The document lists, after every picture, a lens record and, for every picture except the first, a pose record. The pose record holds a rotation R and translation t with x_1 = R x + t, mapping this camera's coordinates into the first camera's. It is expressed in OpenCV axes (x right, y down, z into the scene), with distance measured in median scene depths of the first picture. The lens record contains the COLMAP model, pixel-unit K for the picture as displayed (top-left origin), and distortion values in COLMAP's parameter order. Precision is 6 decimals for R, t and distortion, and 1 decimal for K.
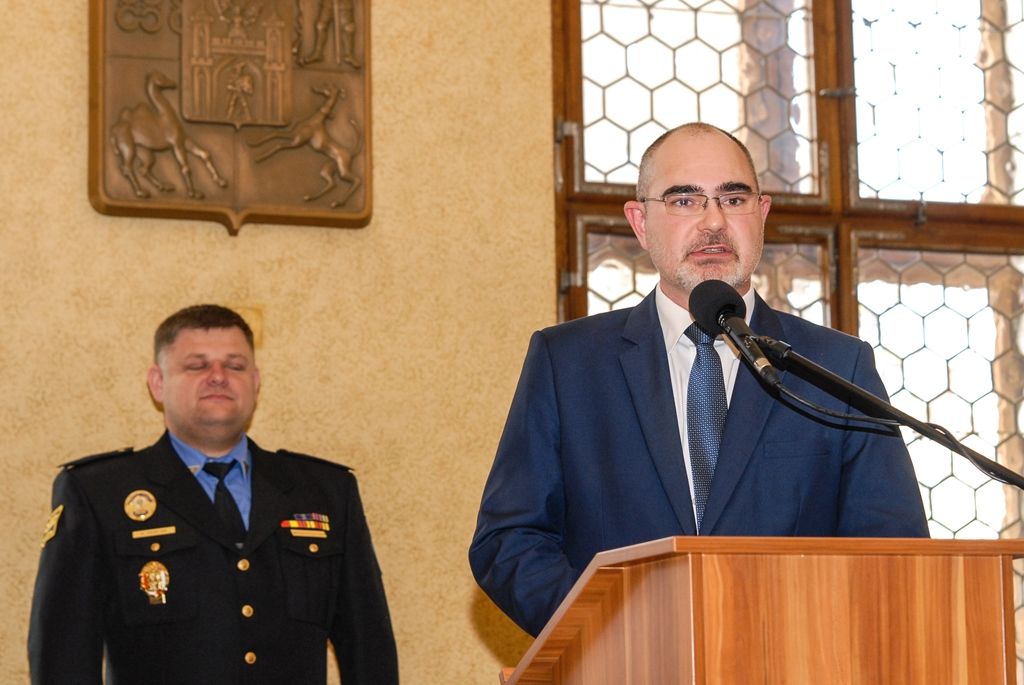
lens RADIAL K [[3432.5, 0, 512.0], [0, 3432.5, 342.5], [0, 0, 1]] dist [-0.257806, -0.677870]
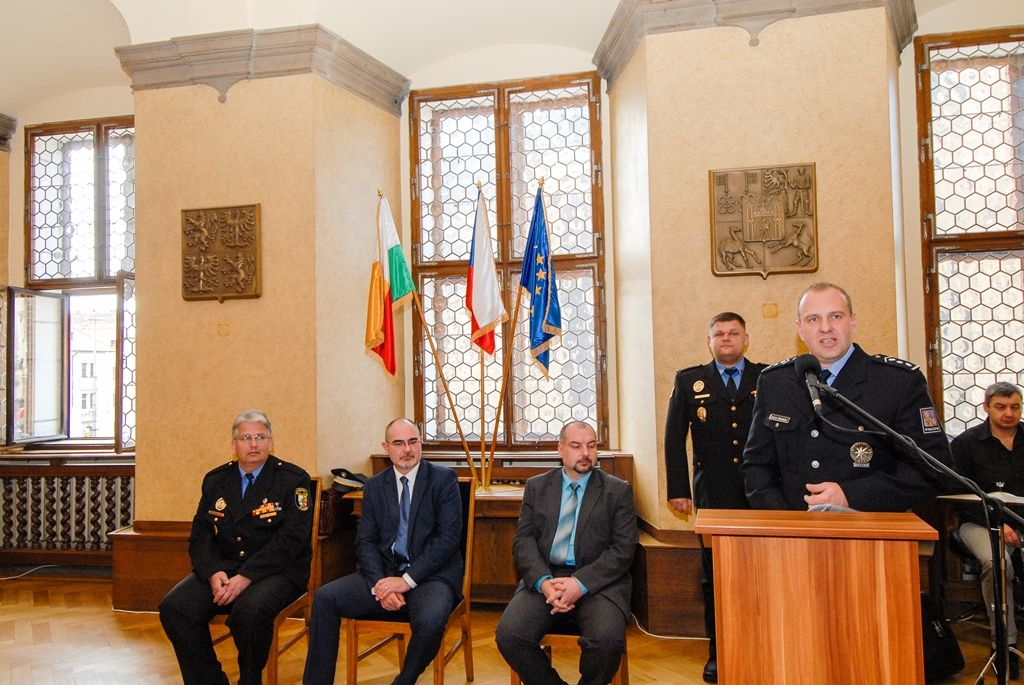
lens RADIAL K [[770.8, 0, 539.7], [0, 770.8, 338.5], [0, 0, 1]] dist [0.033155, 0.001764]
pose [[0.823559, -0.017968, -0.566947, 0.134012], [0.085697, 0.991967, 0.093047, -0.059345], [0.560720, -0.125215, 0.818483, 0.347601]]
